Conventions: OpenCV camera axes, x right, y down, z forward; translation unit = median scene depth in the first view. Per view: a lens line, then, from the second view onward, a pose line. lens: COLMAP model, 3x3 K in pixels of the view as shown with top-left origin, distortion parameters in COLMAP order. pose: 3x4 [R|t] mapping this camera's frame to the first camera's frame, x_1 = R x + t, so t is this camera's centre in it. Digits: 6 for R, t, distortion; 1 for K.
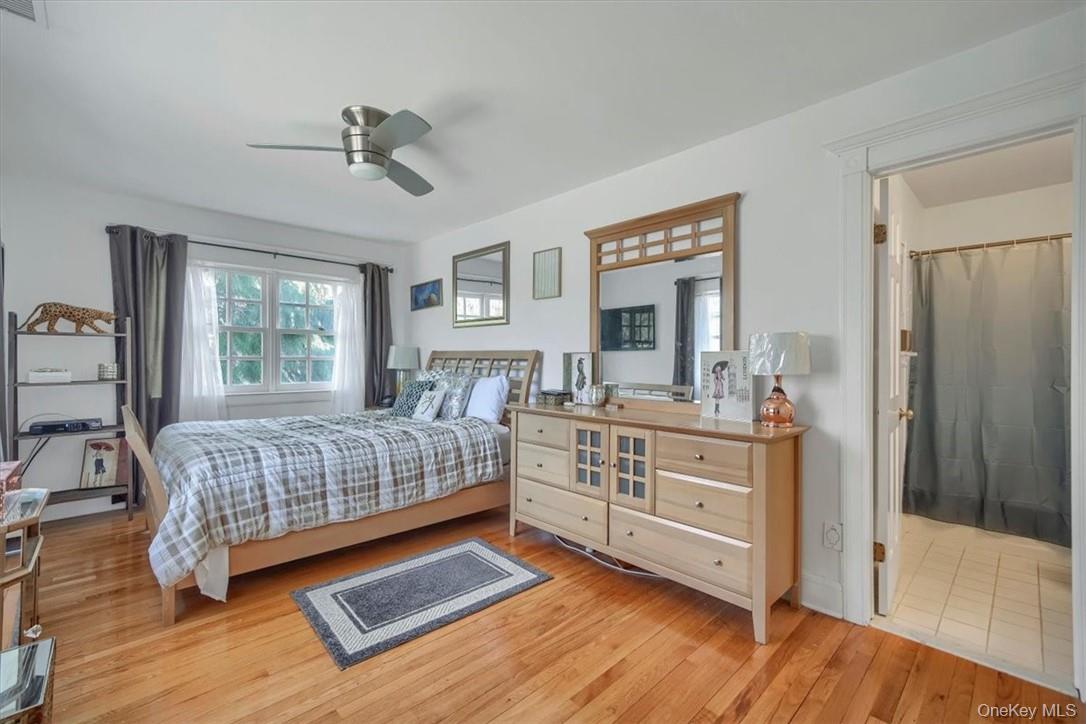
lens RADIAL K [[458.1, 0, 543.0], [0, 458.1, 360.3], [0, 0, 1]] dist [-0.000841, -0.000139]
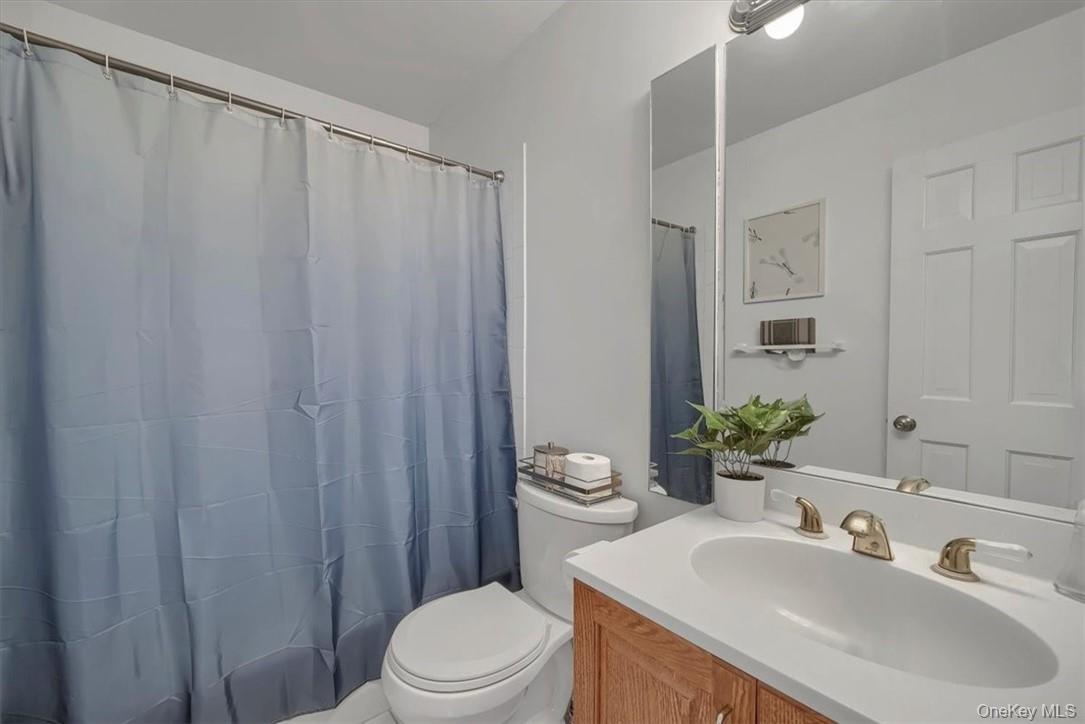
lens RADIAL K [[502.6, 0, 542.9], [0, 502.6, 362.1], [0, 0, 1]] dist [-0.002202, -0.000490]
pose [[0.132302, -0.031954, 0.990694, 0.559275], [0.009478, 0.999475, 0.030972, -0.006644], [-0.991164, 0.005292, 0.132536, 0.614987]]
